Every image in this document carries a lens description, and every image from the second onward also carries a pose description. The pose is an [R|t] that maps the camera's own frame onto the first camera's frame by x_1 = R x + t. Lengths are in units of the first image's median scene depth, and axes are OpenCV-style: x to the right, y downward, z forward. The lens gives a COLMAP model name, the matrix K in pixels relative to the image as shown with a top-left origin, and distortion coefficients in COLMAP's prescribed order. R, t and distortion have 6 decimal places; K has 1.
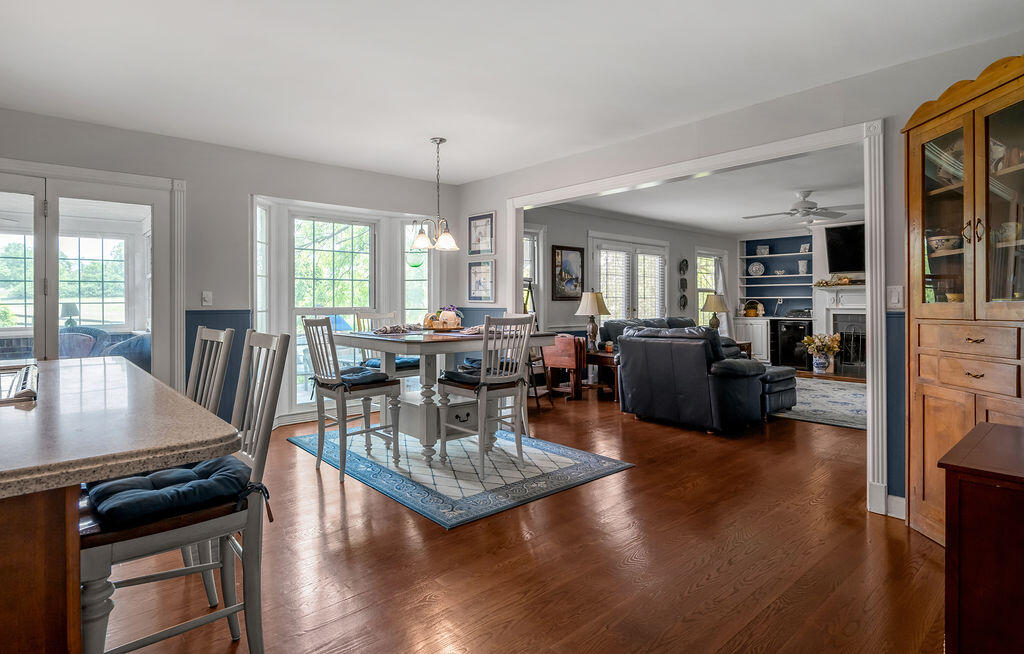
lens RADIAL K [[532.6, 0, 494.1], [0, 532.6, 299.8], [0, 0, 1]] dist [-0.000181, 0.000064]
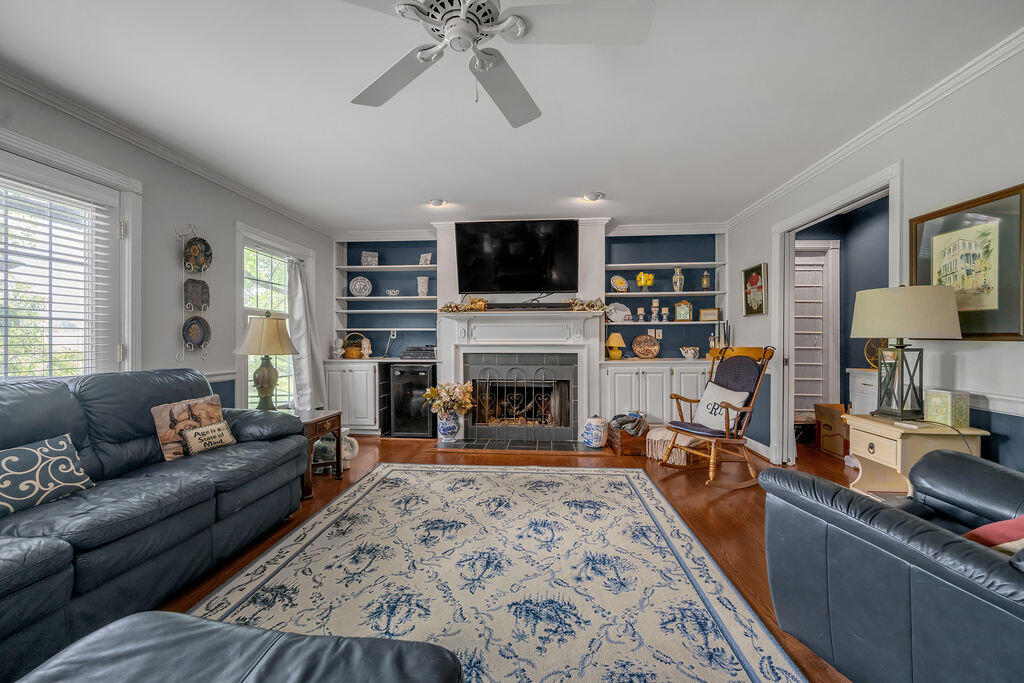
lens RADIAL K [[415.1, 0, 509.5], [0, 415.1, 339.1], [0, 0, 1]] dist [-0.003041, -0.000433]
pose [[0.721554, 0.002833, 0.692352, 0.310390], [-0.005529, 0.999983, 0.001670, 0.007467], [-0.692336, -0.005033, 0.721558, 0.576058]]
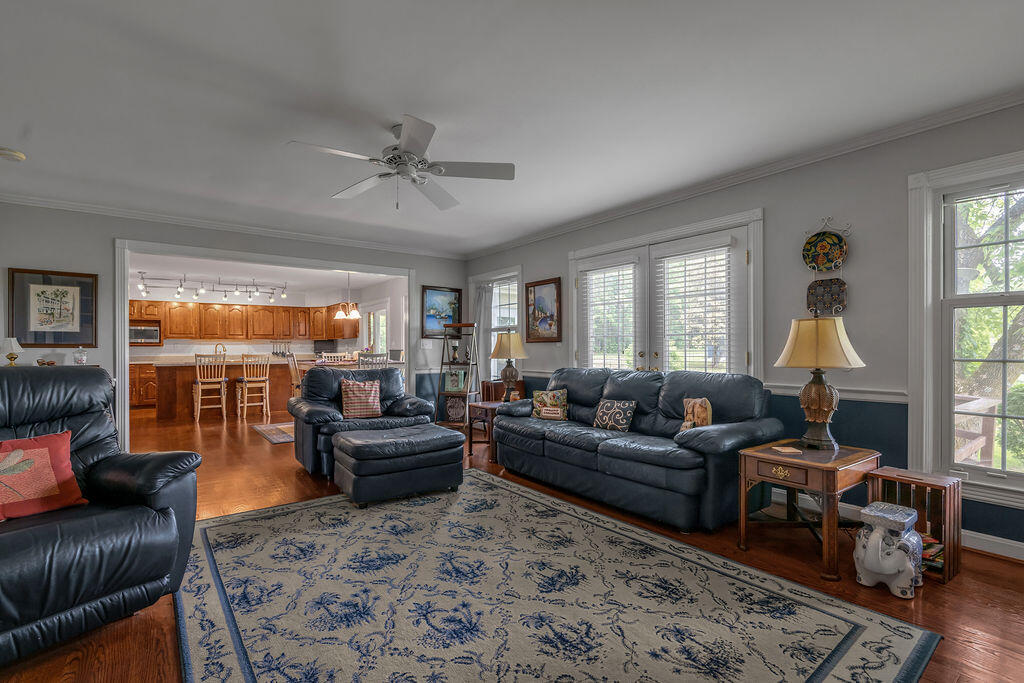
lens RADIAL K [[472.5, 0, 514.7], [0, 472.5, 346.6], [0, 0, 1]] dist [-0.003037, -0.000132]
pose [[-0.061703, -0.001355, -0.998094, 0.736988], [0.011337, 0.999934, -0.002058, 0.007810], [0.998030, -0.011442, -0.061684, 0.806098]]
